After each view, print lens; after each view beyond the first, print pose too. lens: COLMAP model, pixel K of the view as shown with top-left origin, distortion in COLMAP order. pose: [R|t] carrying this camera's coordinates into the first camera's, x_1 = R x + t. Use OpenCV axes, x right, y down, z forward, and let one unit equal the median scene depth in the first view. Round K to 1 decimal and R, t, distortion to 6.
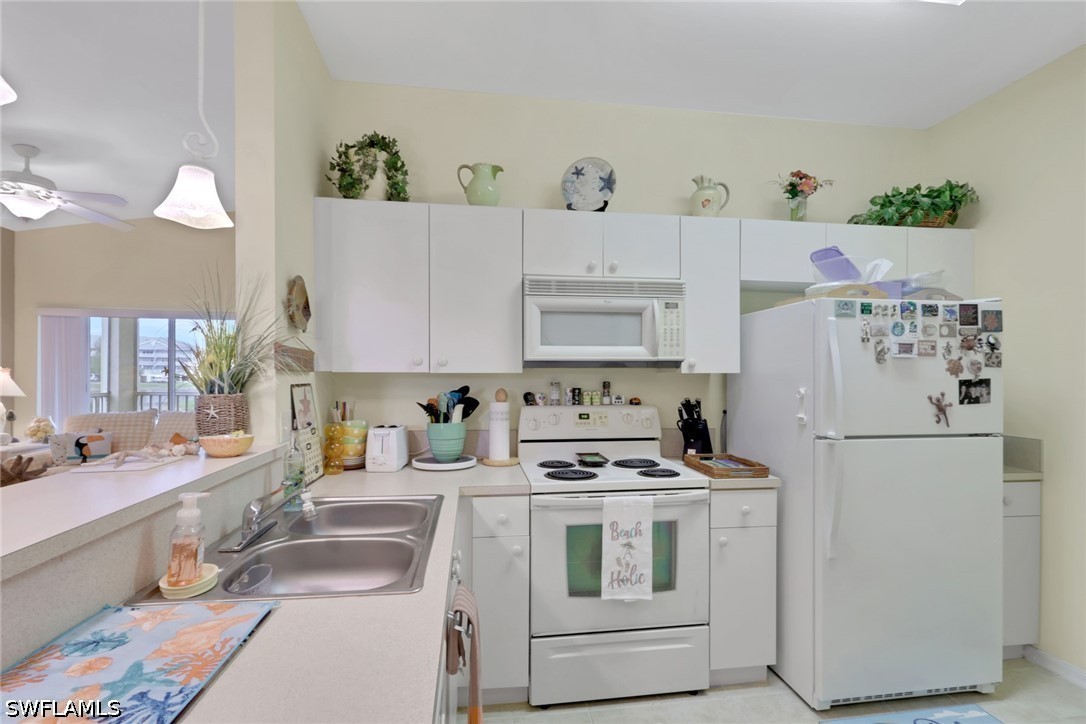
lens RADIAL K [[508.1, 0, 555.0], [0, 508.1, 373.5], [0, 0, 1]] dist [-0.011875, -0.000621]
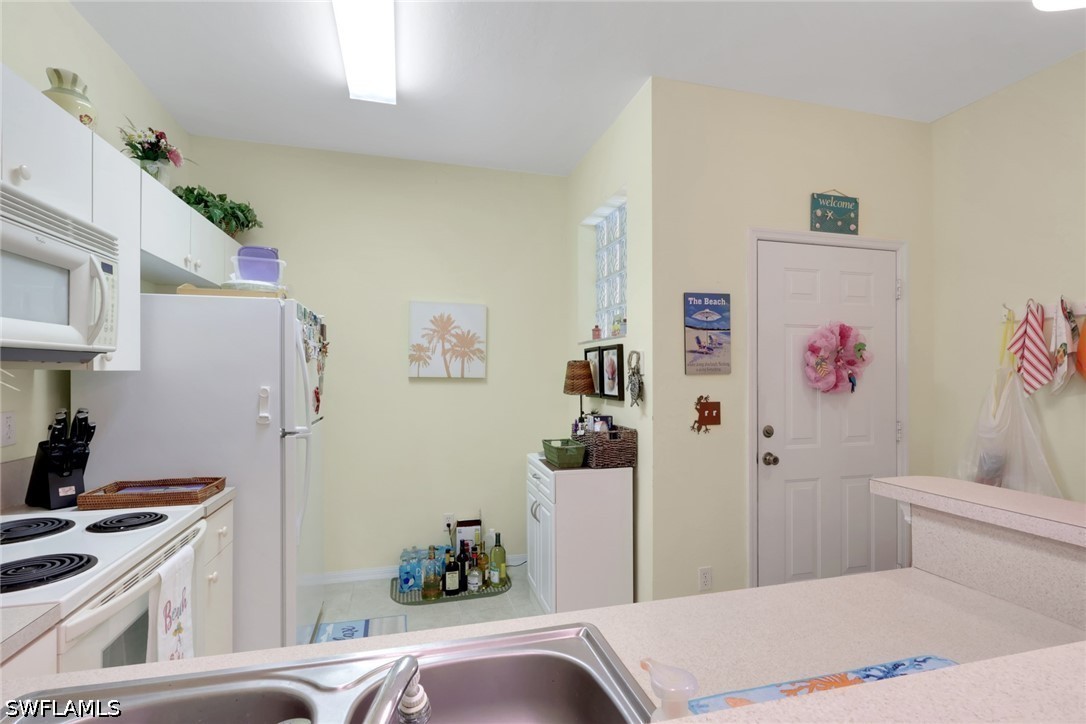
lens RADIAL K [[508.1, 0, 552.9], [0, 508.1, 372.9], [0, 0, 1]] dist [-0.011875, -0.000621]
pose [[-0.121354, -0.000861, 0.992609, -0.520843], [0.001619, 0.999998, 0.001065, 0.002423], [-0.992608, 0.001736, -0.121352, 0.543608]]
